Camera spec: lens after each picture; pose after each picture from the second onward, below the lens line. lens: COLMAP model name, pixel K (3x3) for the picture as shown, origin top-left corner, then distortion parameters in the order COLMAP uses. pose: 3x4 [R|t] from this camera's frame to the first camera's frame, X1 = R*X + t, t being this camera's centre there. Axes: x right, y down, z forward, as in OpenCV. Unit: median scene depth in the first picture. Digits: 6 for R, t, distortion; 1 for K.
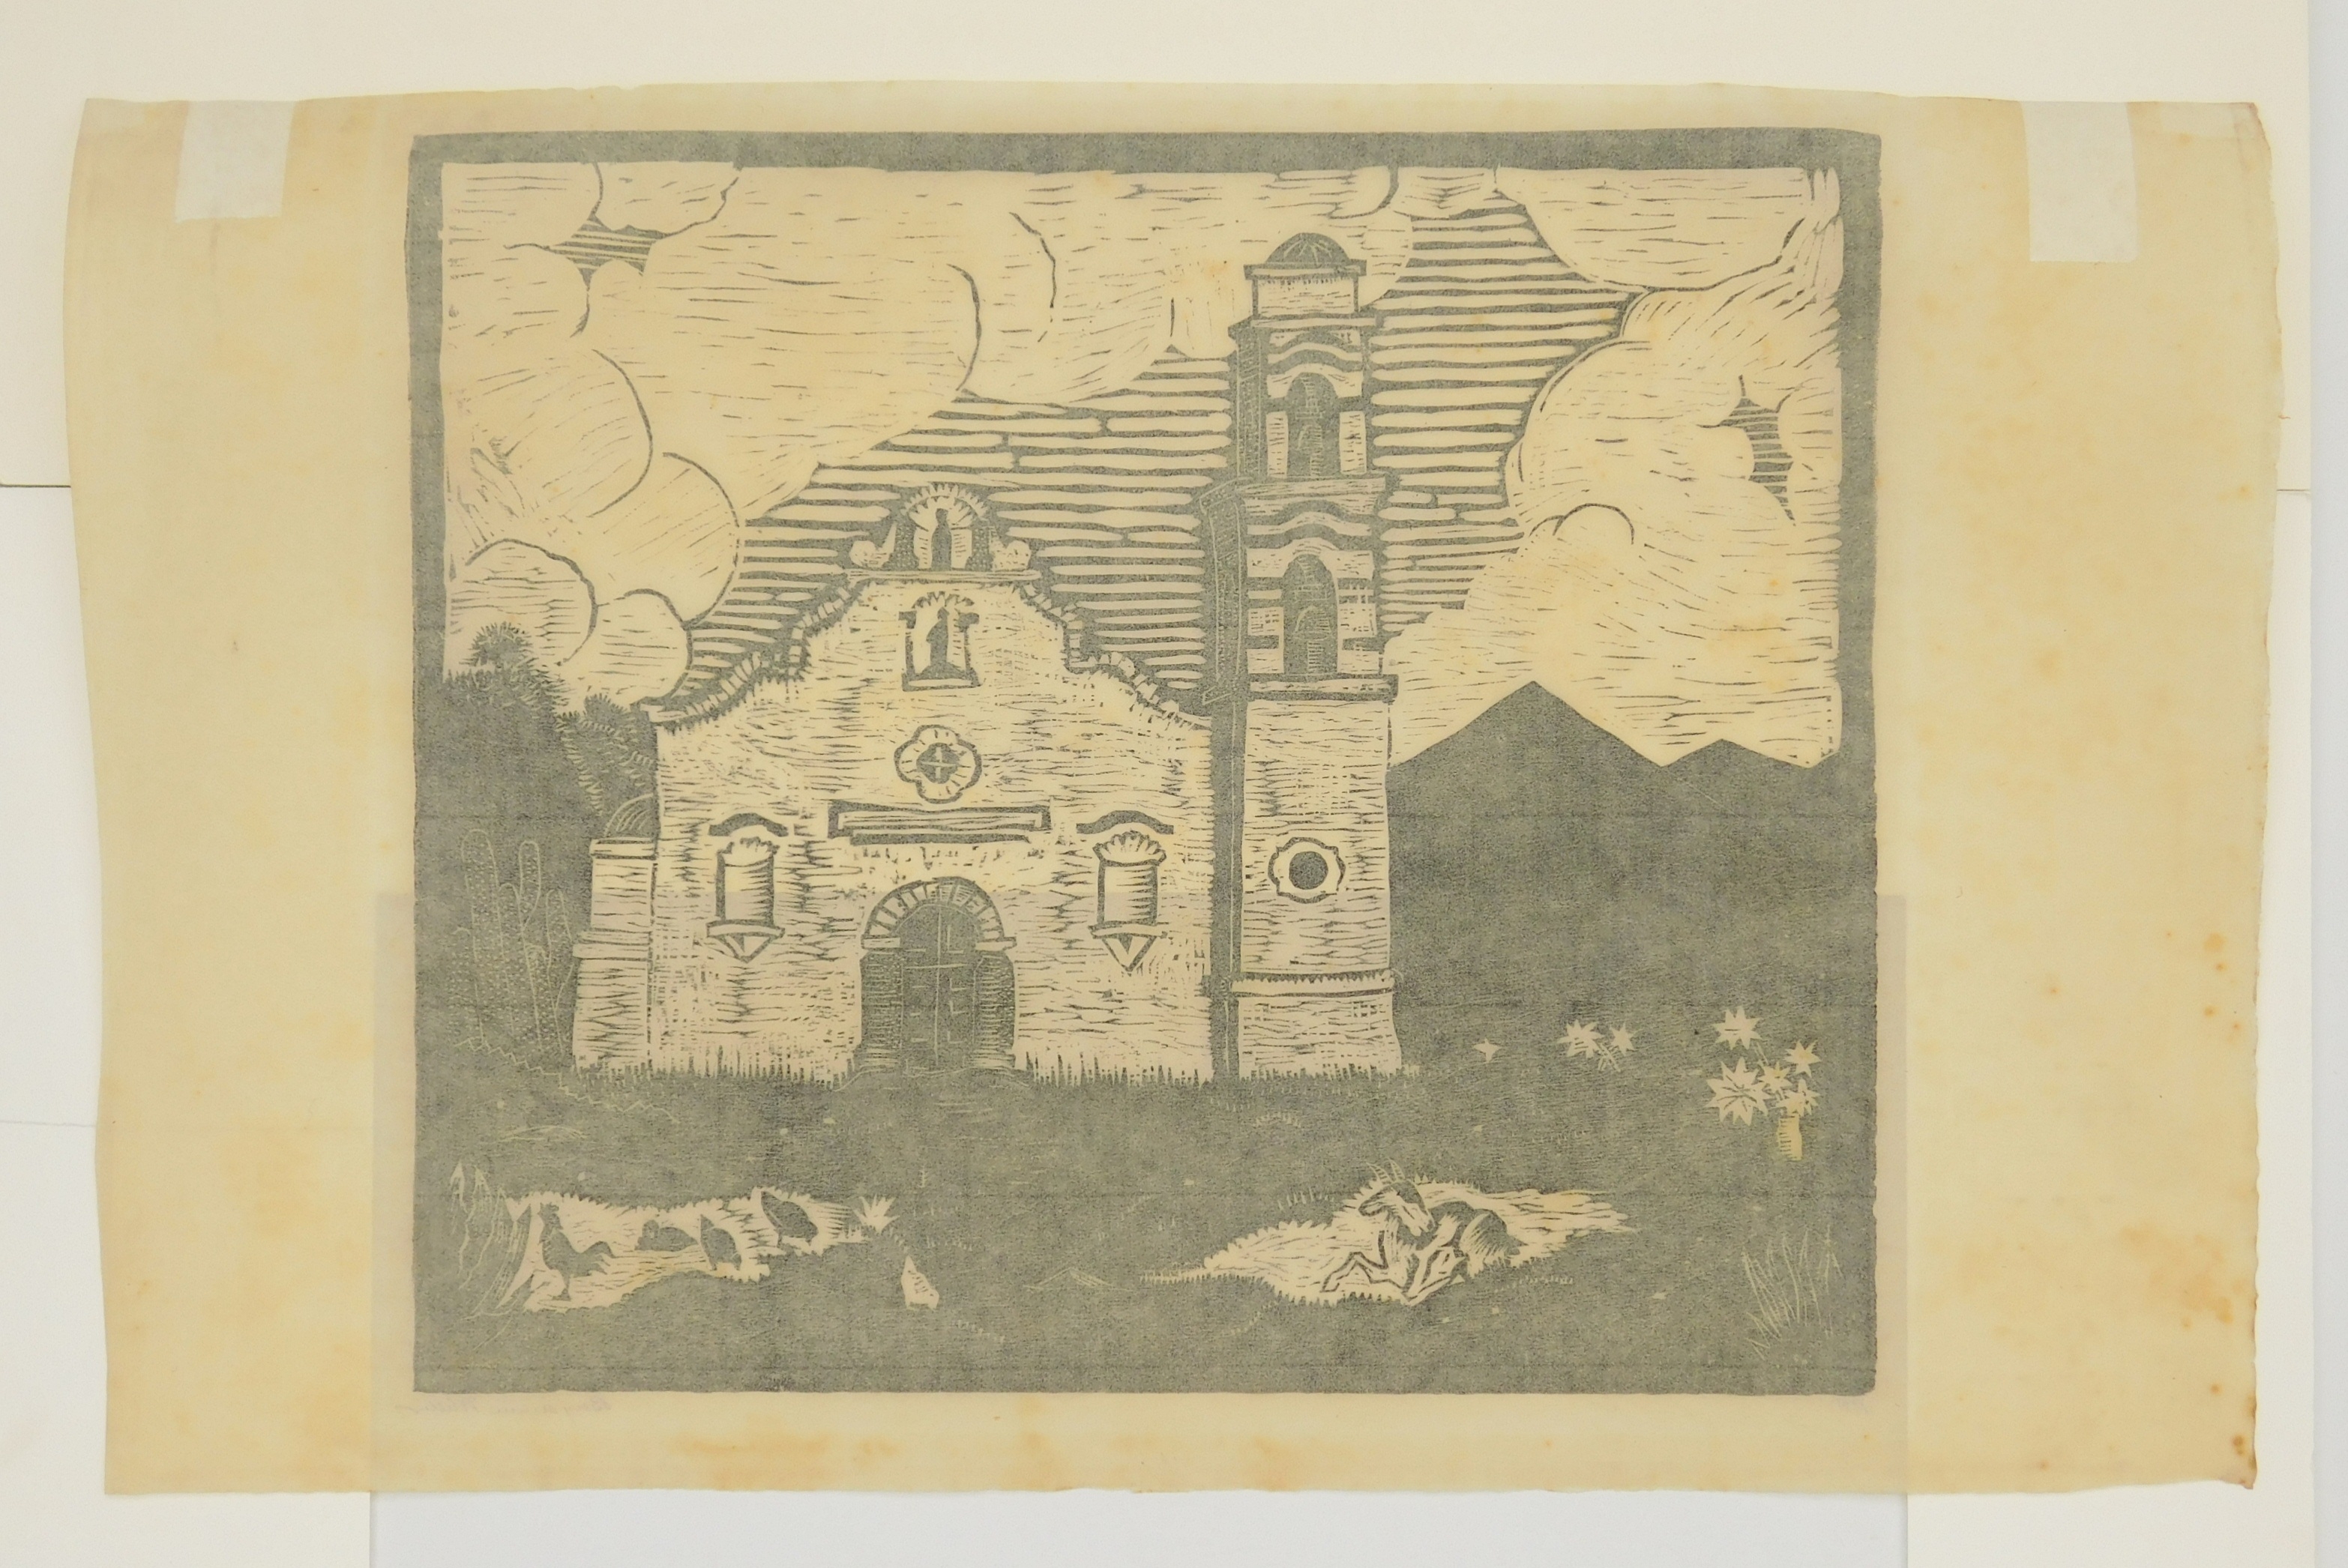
lens RADIAL K [[2437.5, 0, 1353.3], [0, 2437.5, 837.1], [0, 0, 1]] dist [0.008336, 0.012733]
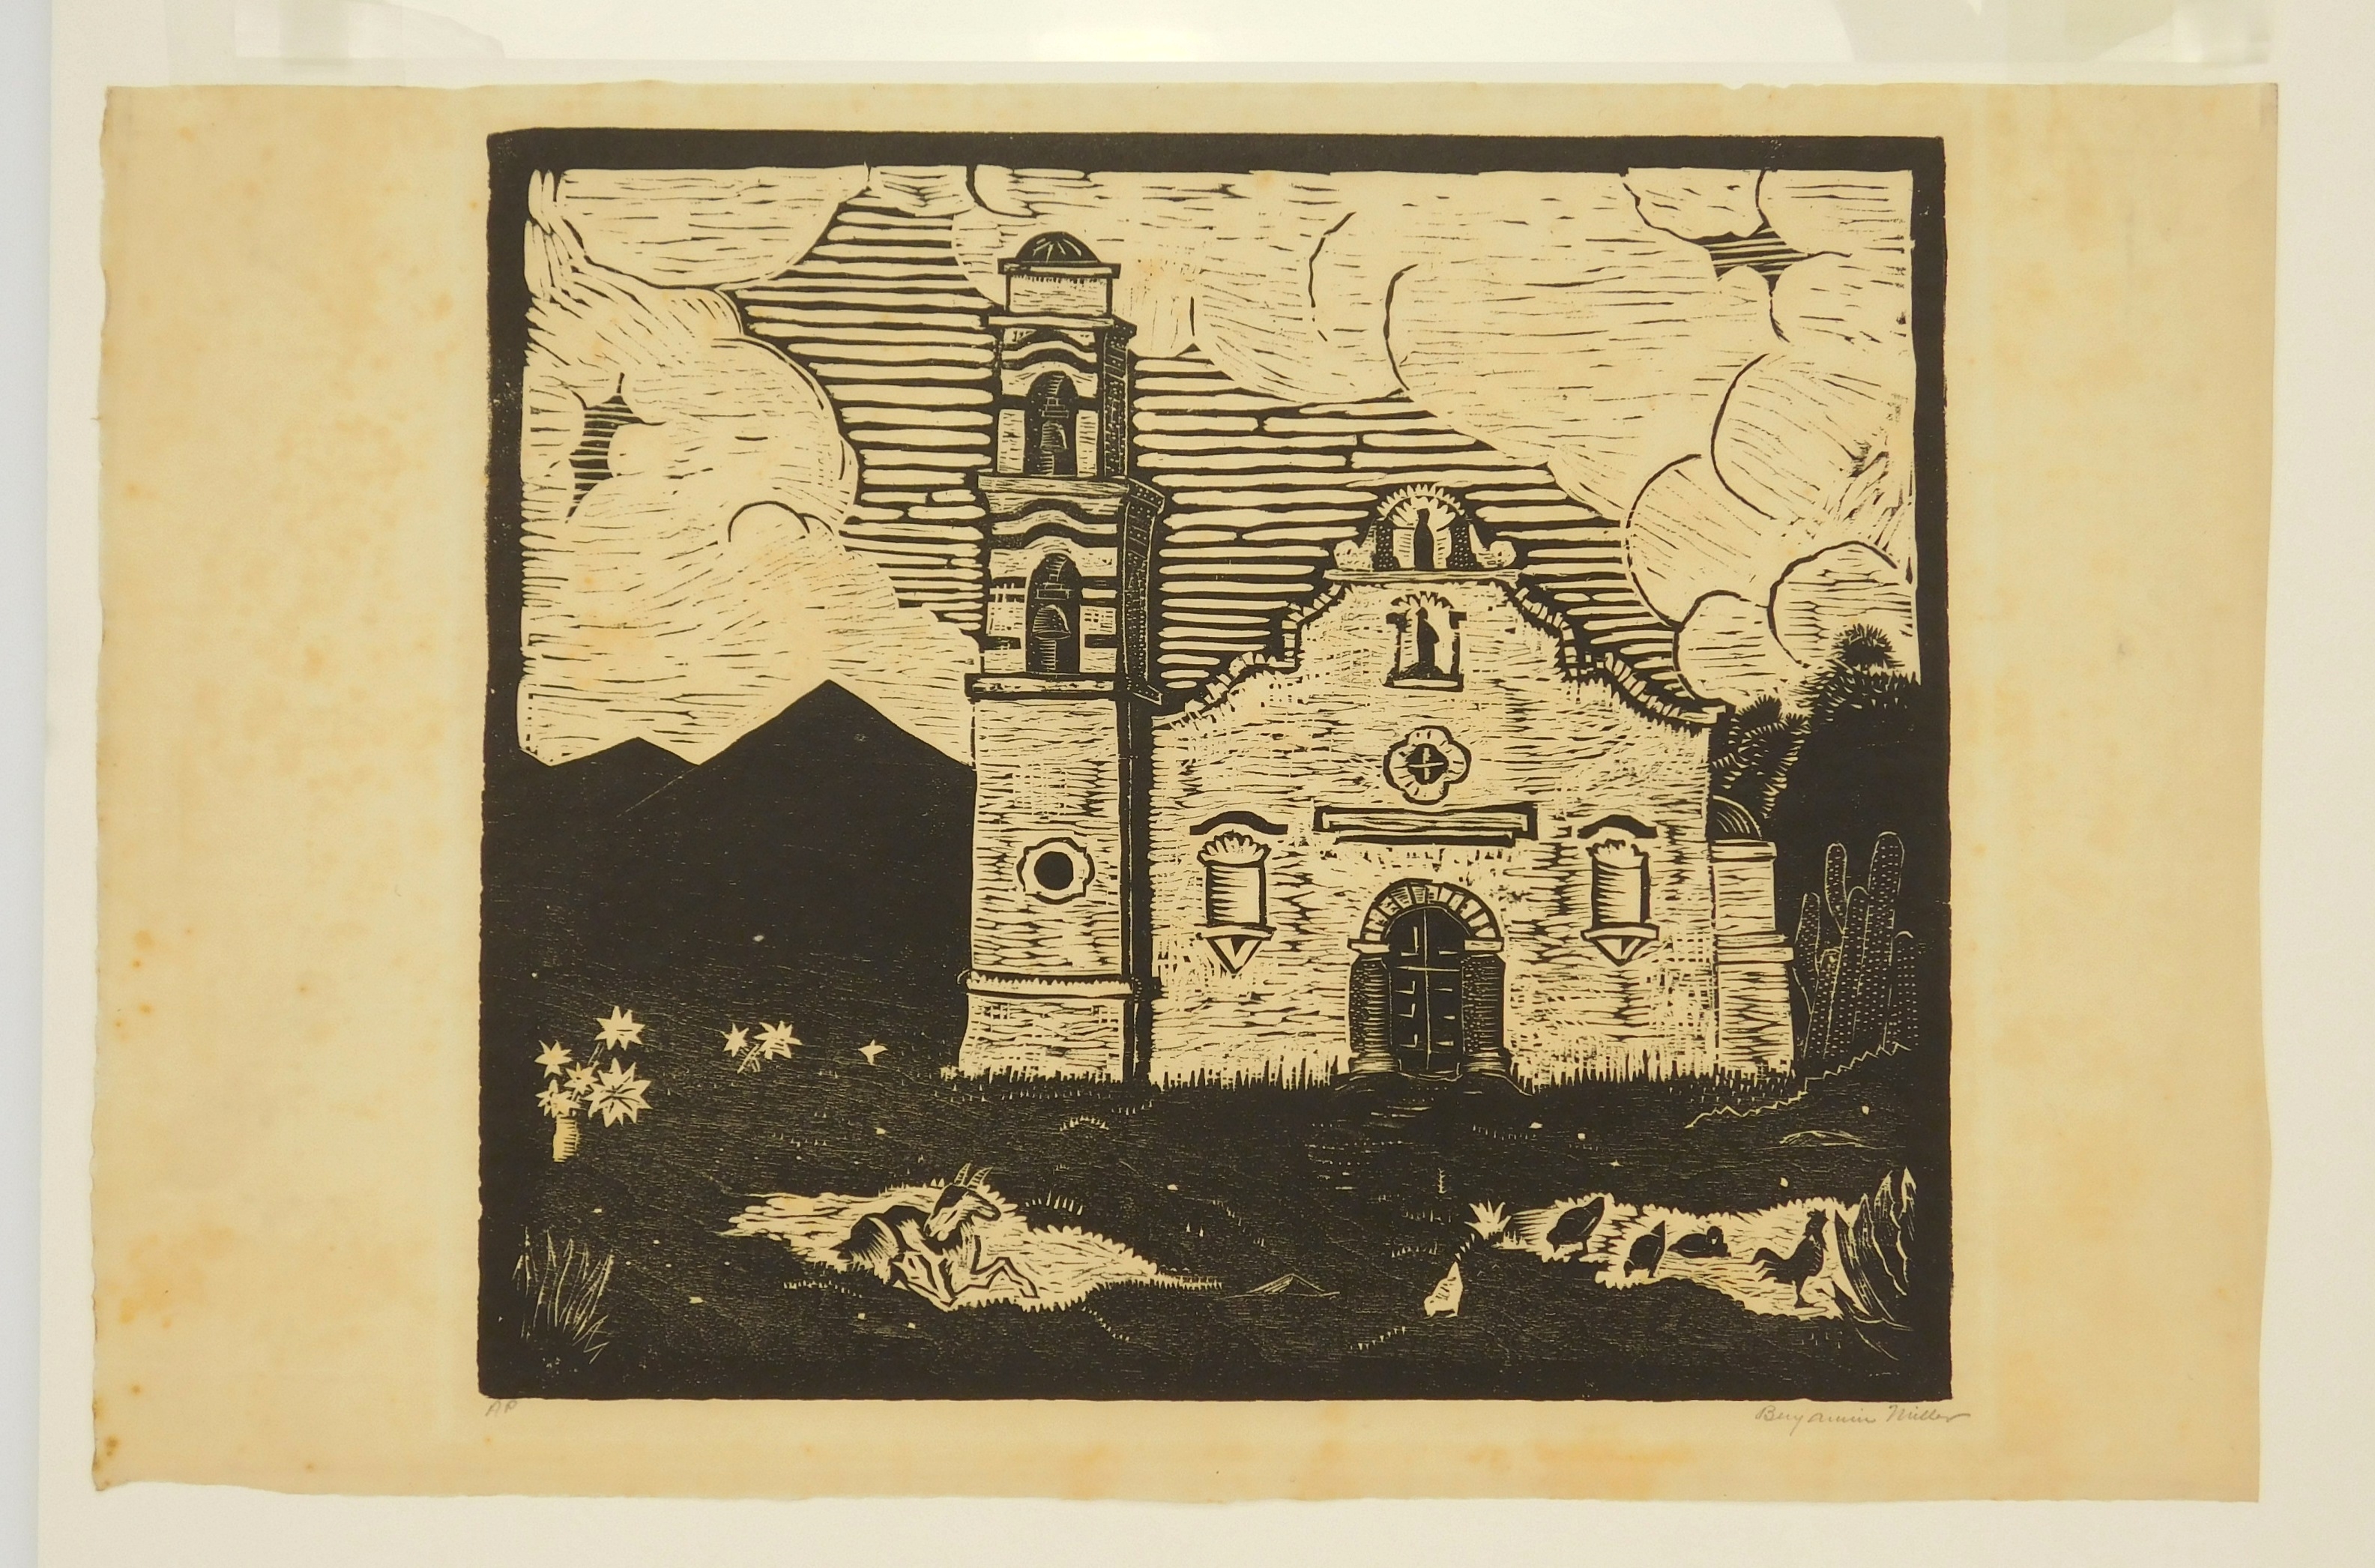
lens RADIAL K [[2452.9, 0, 1186.9], [0, 2452.9, 783.5], [0, 0, 1]] dist [-0.014375, -0.006324]
pose [[0.999340, 0.002765, 0.036225, -0.301871], [-0.001972, 0.999758, -0.021915, -0.000307], [-0.036276, 0.021829, 0.999103, 0.004599]]
